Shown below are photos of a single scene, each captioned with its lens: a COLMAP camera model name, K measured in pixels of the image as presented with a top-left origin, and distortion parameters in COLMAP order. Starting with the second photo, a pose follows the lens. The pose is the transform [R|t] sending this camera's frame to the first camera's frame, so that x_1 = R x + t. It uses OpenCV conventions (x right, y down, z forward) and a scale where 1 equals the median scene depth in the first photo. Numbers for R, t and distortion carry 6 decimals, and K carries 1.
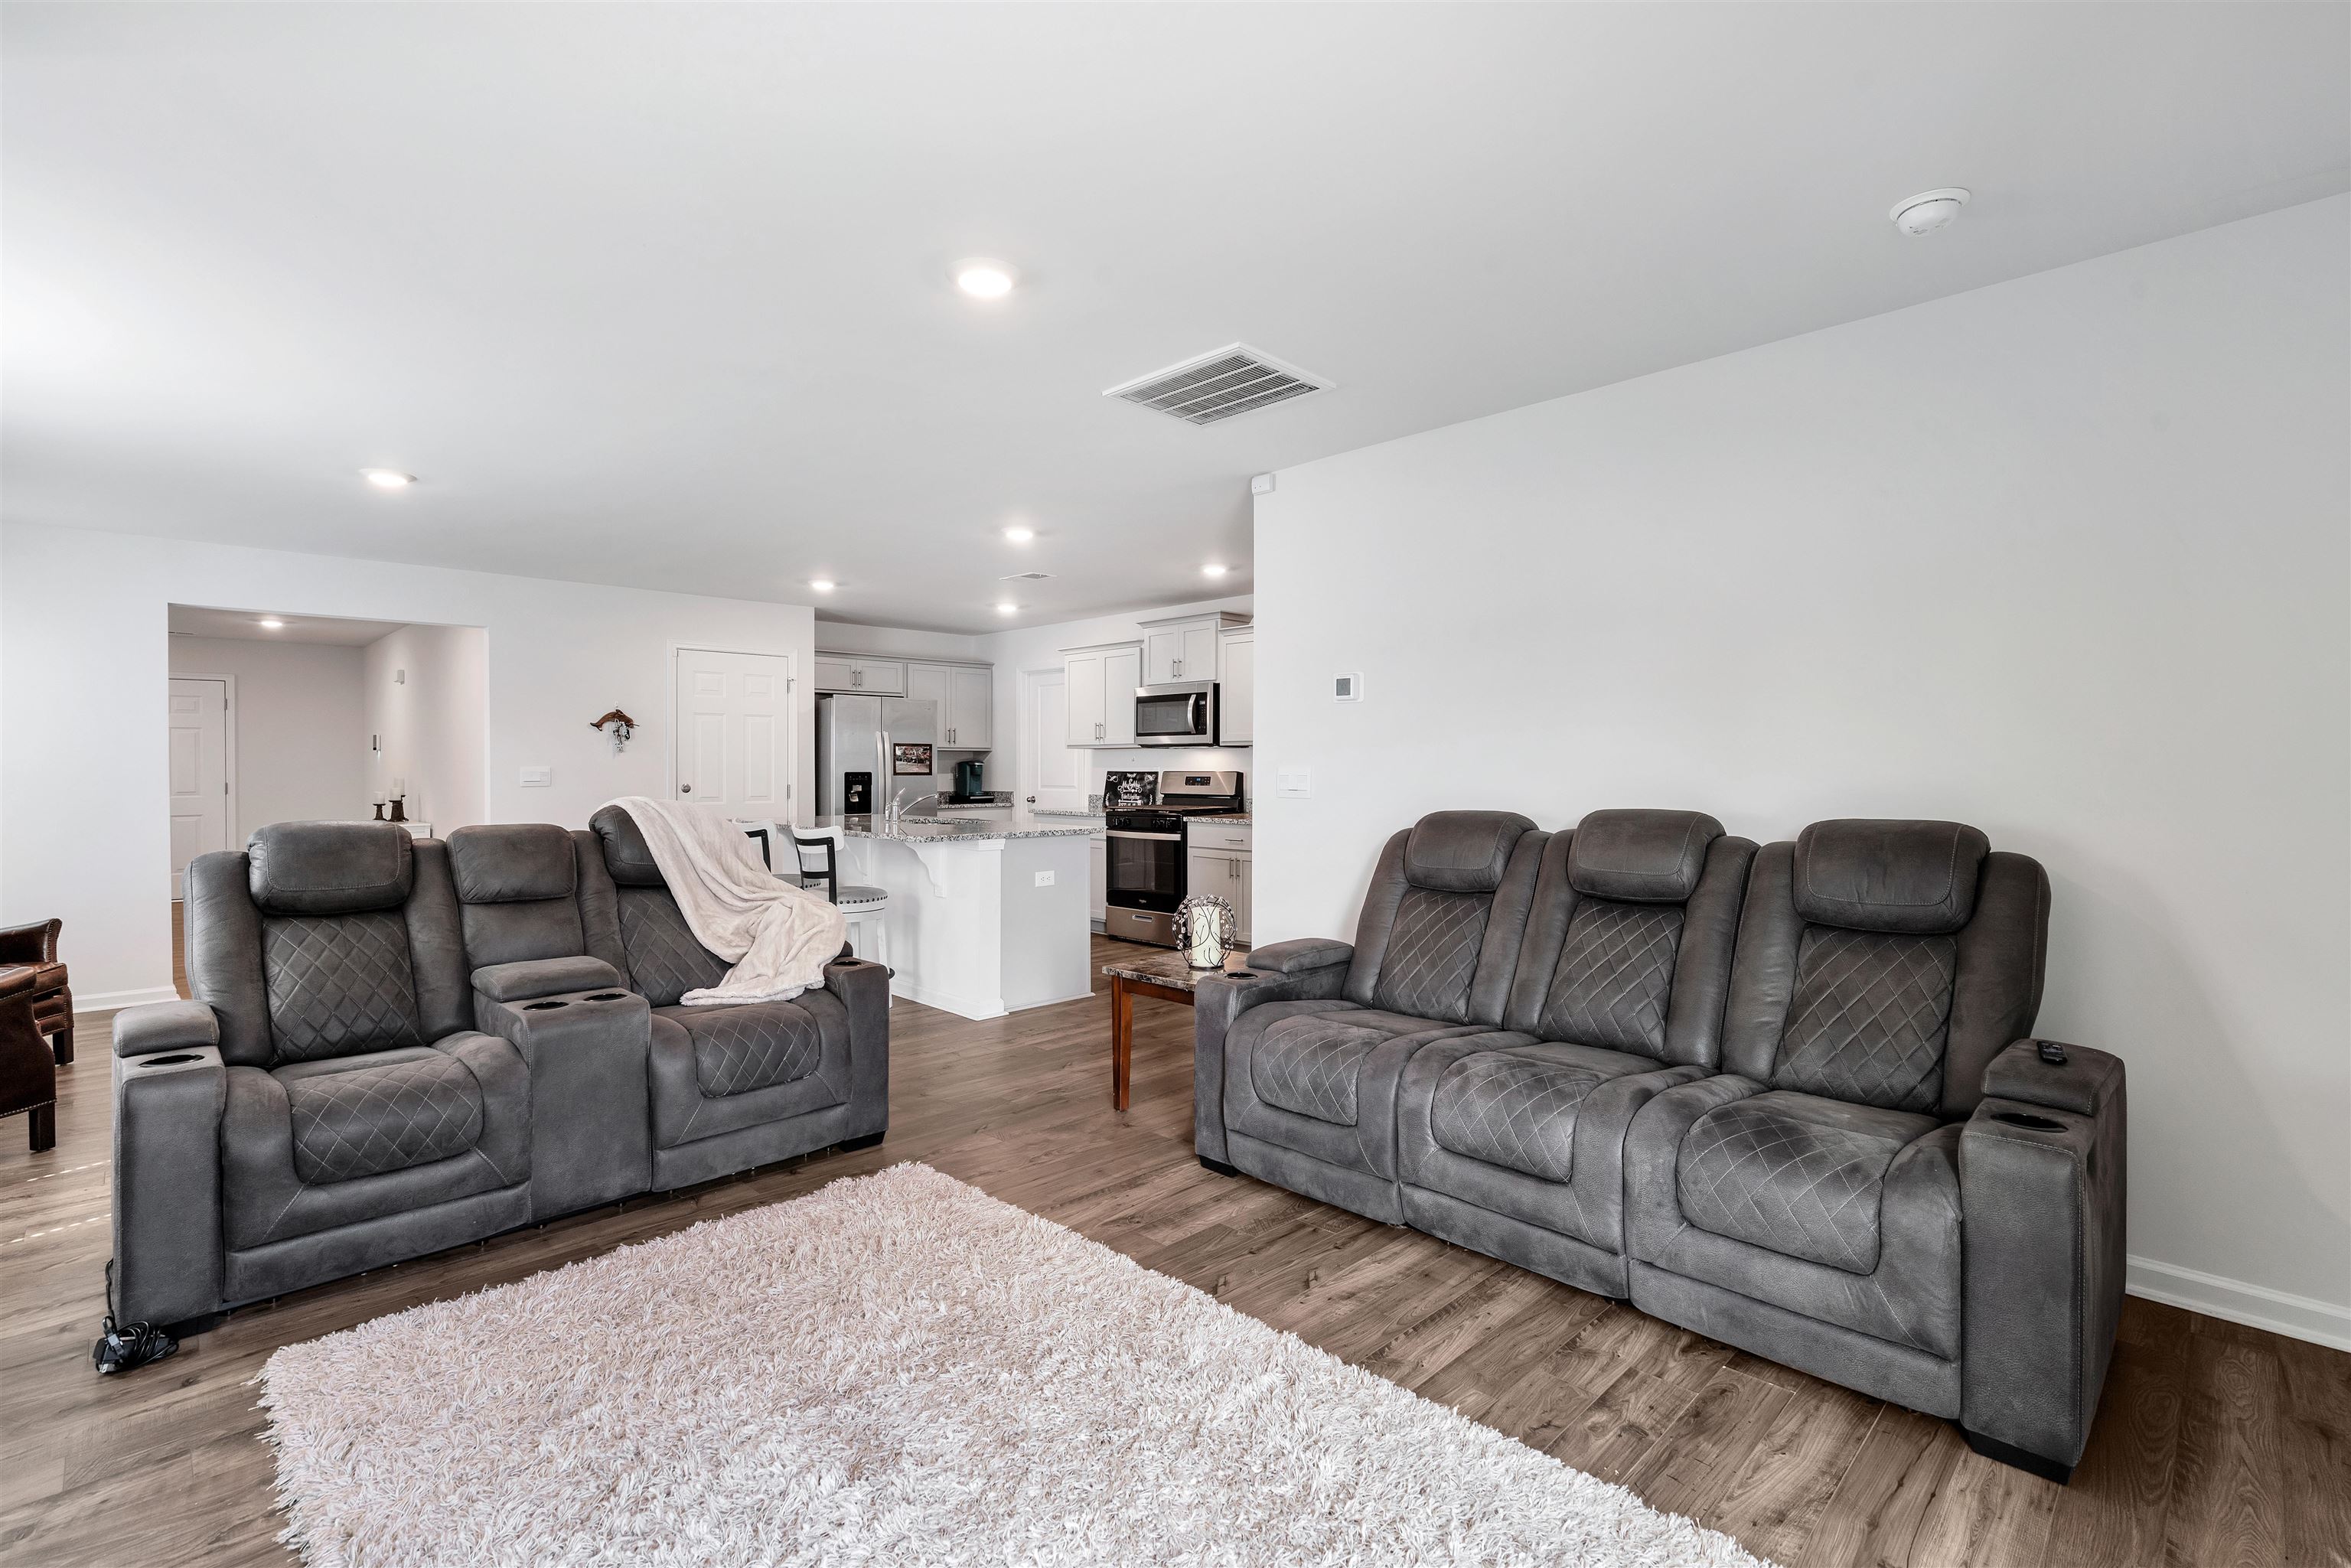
lens RADIAL K [[1066.4, 0, 1159.1], [0, 1066.4, 763.3], [0, 0, 1]] dist [-0.000362, 0.000525]
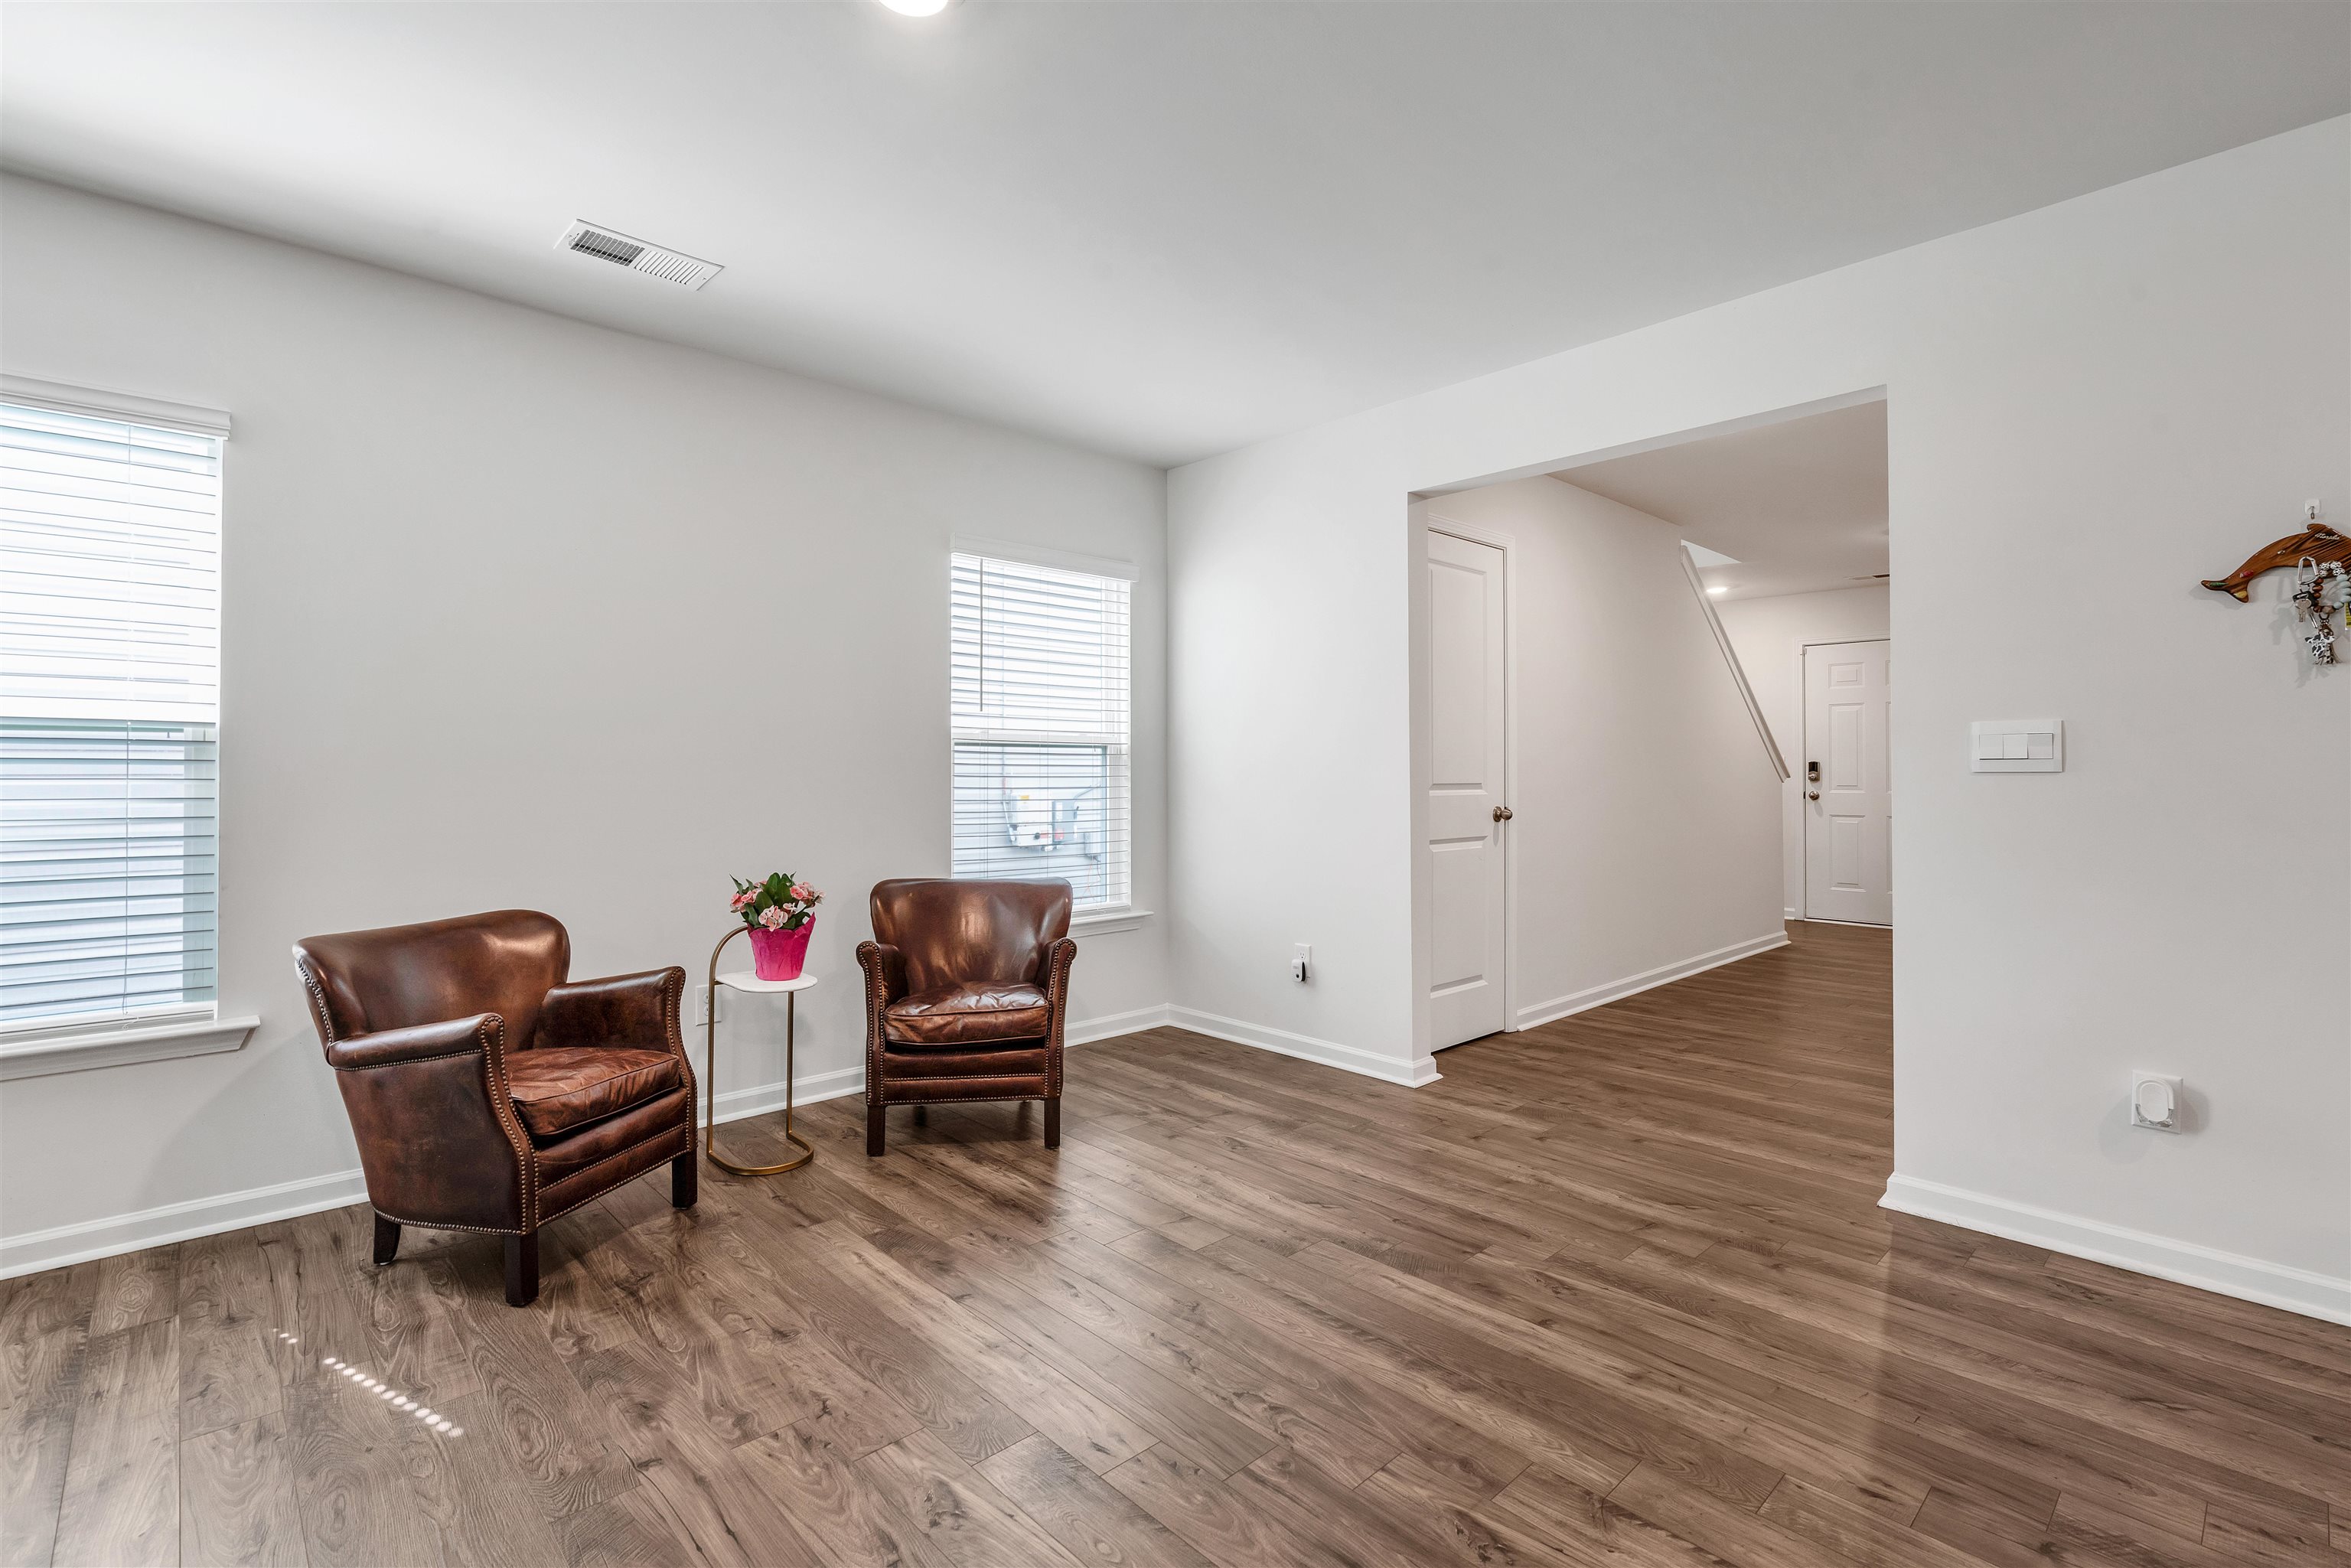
lens RADIAL K [[1066.4, 0, 1159.1], [0, 1066.4, 763.3], [0, 0, 1]] dist [-0.000362, 0.000525]
pose [[-0.019449, -0.004431, -0.999801, -0.178788], [0.000488, 0.999990, -0.004442, 0.017336], [0.999811, -0.000574, -0.019446, 0.615923]]
